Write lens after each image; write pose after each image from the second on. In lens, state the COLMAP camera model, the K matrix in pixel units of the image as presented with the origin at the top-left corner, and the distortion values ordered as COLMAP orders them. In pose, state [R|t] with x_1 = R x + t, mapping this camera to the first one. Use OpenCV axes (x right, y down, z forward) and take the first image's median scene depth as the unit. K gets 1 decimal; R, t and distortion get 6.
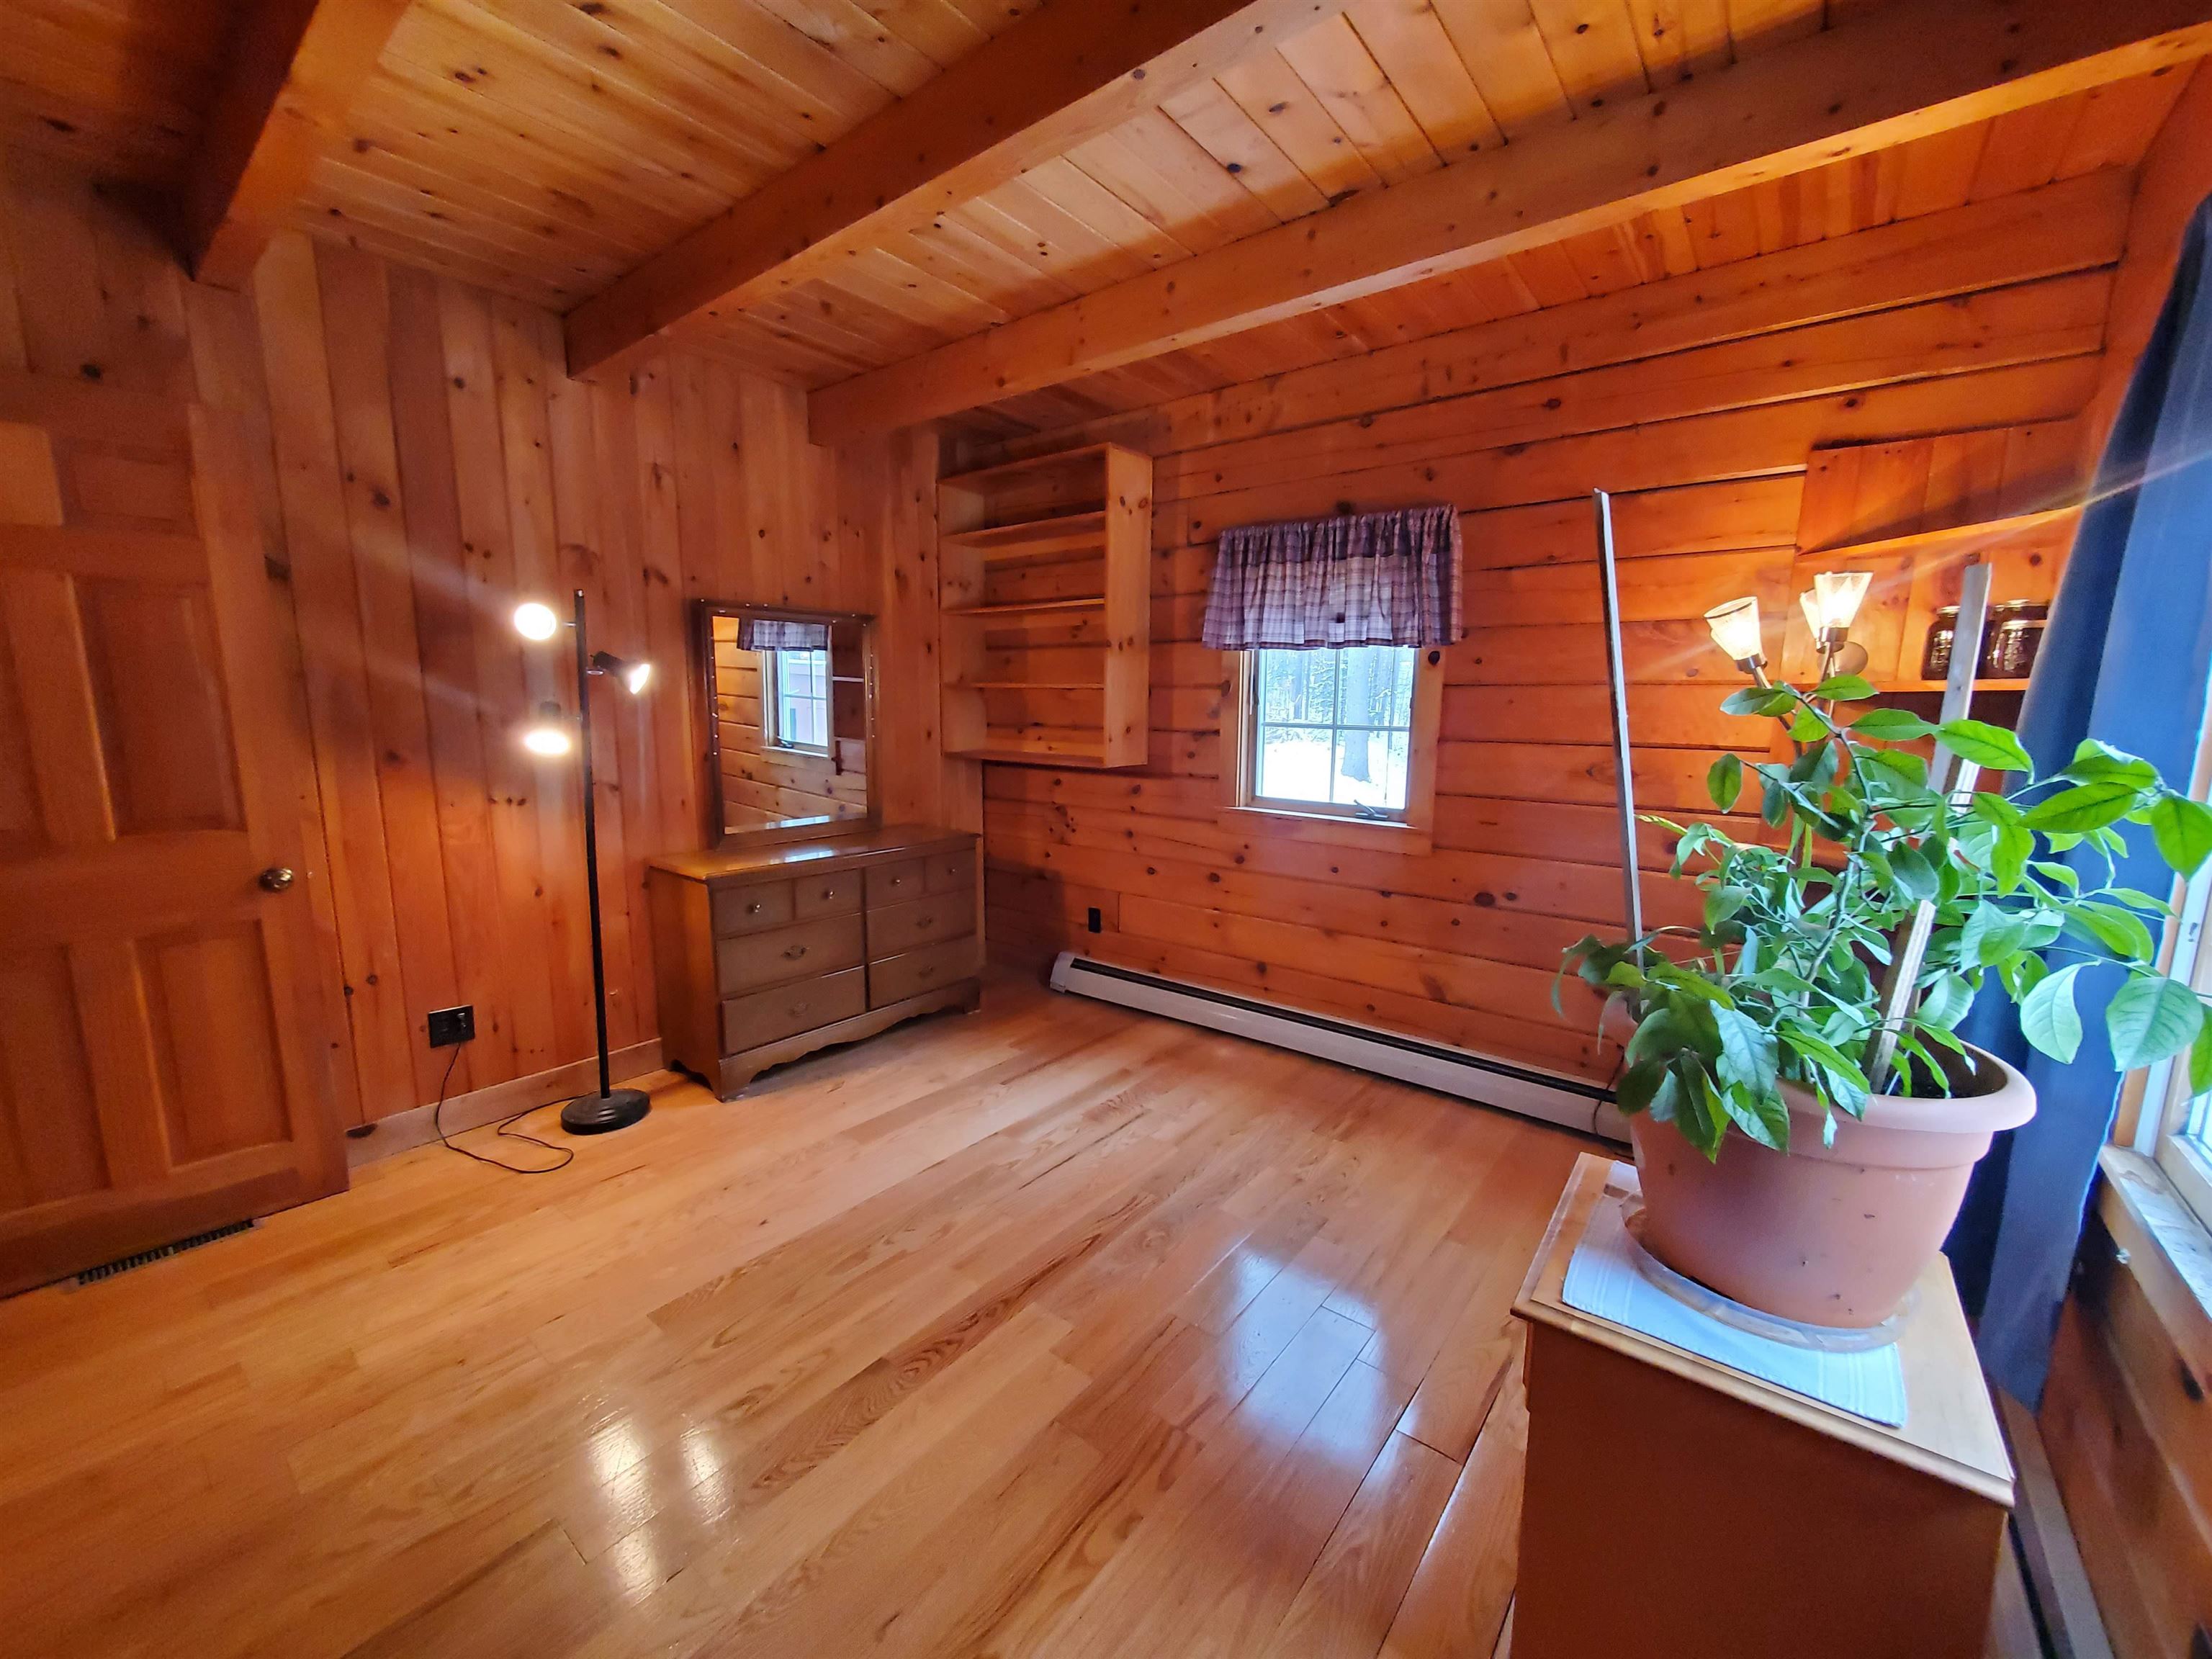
lens RADIAL K [[873.7, 0, 1103.7], [0, 873.7, 834.3], [0, 0, 1]] dist [0.002036, -0.000666]
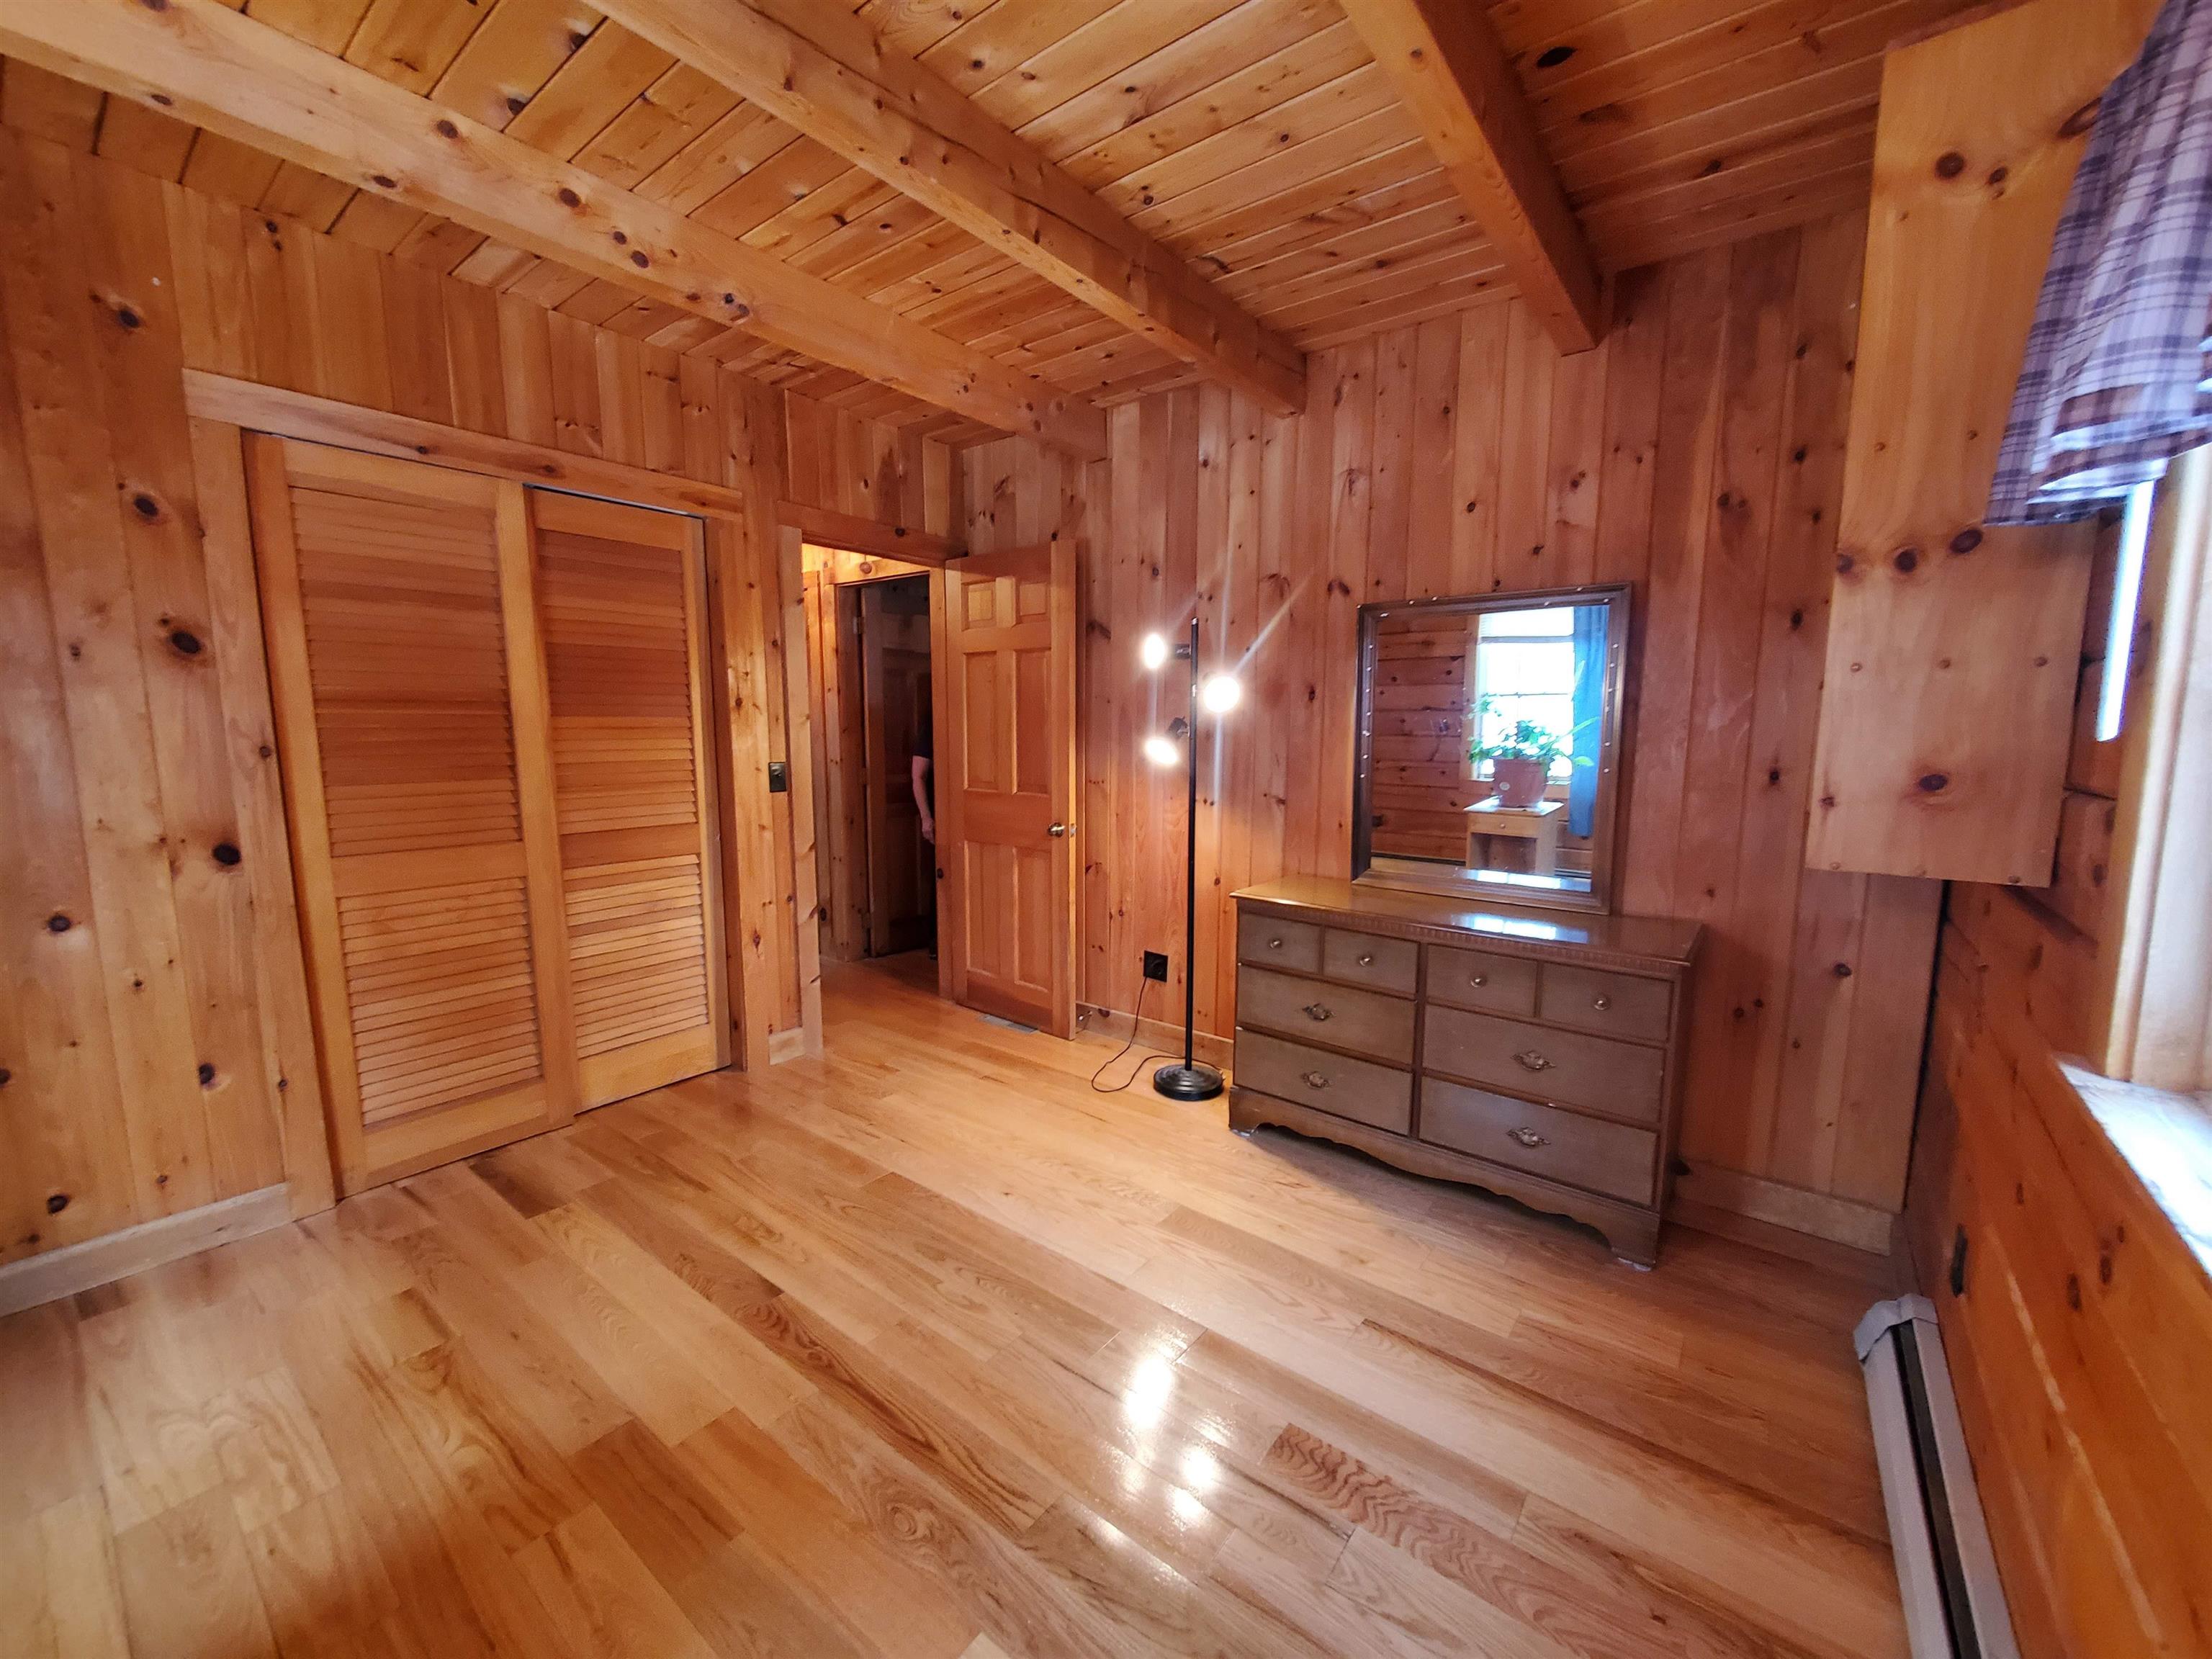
lens RADIAL K [[873.7, 0, 1103.7], [0, 873.7, 834.3], [0, 0, 1]] dist [0.002036, -0.000666]
pose [[0.015208, 0.115227, -0.993223, 0.499324], [-0.161448, 0.980586, 0.111289, -0.101115], [0.986764, 0.158662, 0.033516, 0.804850]]
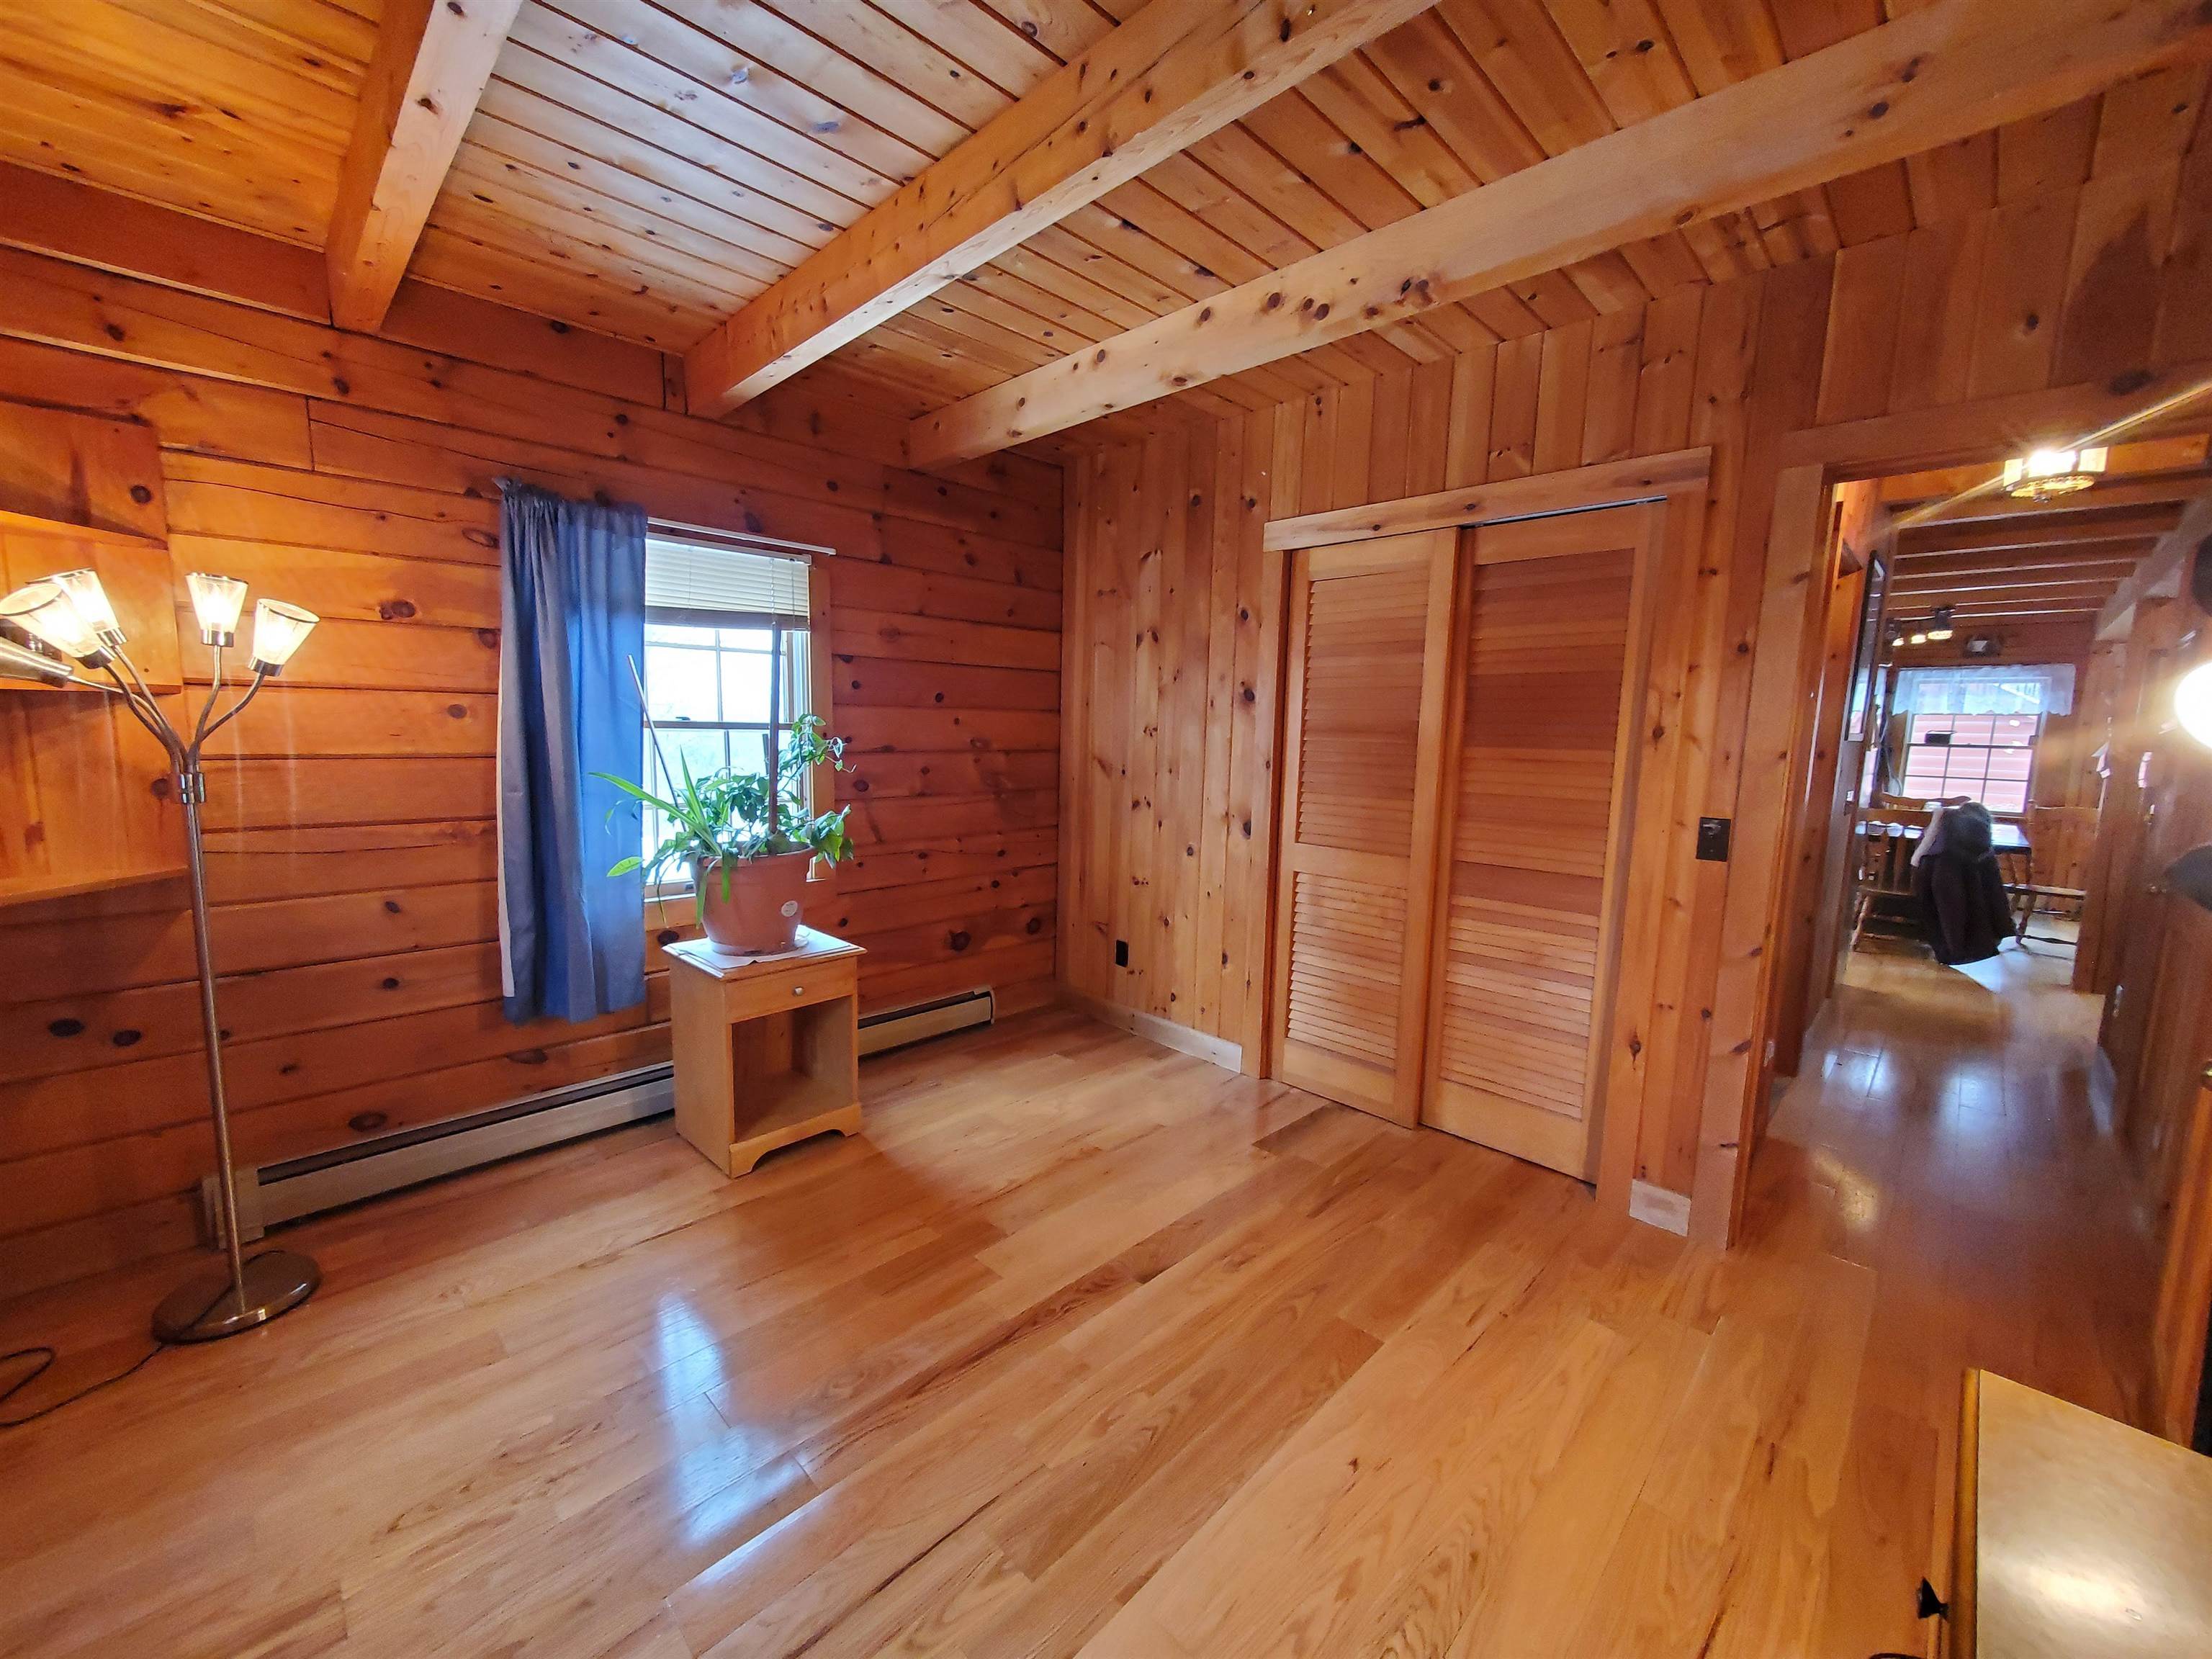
lens RADIAL K [[882.9, 0, 1111.0], [0, 882.9, 838.7], [0, 0, 1]] dist [0.002997, -0.000595]
pose [[-0.993742, -0.050624, 0.099570, -0.190767], [-0.020666, 0.959338, 0.281501, -0.197464], [-0.109772, 0.277682, -0.954381, 1.251682]]
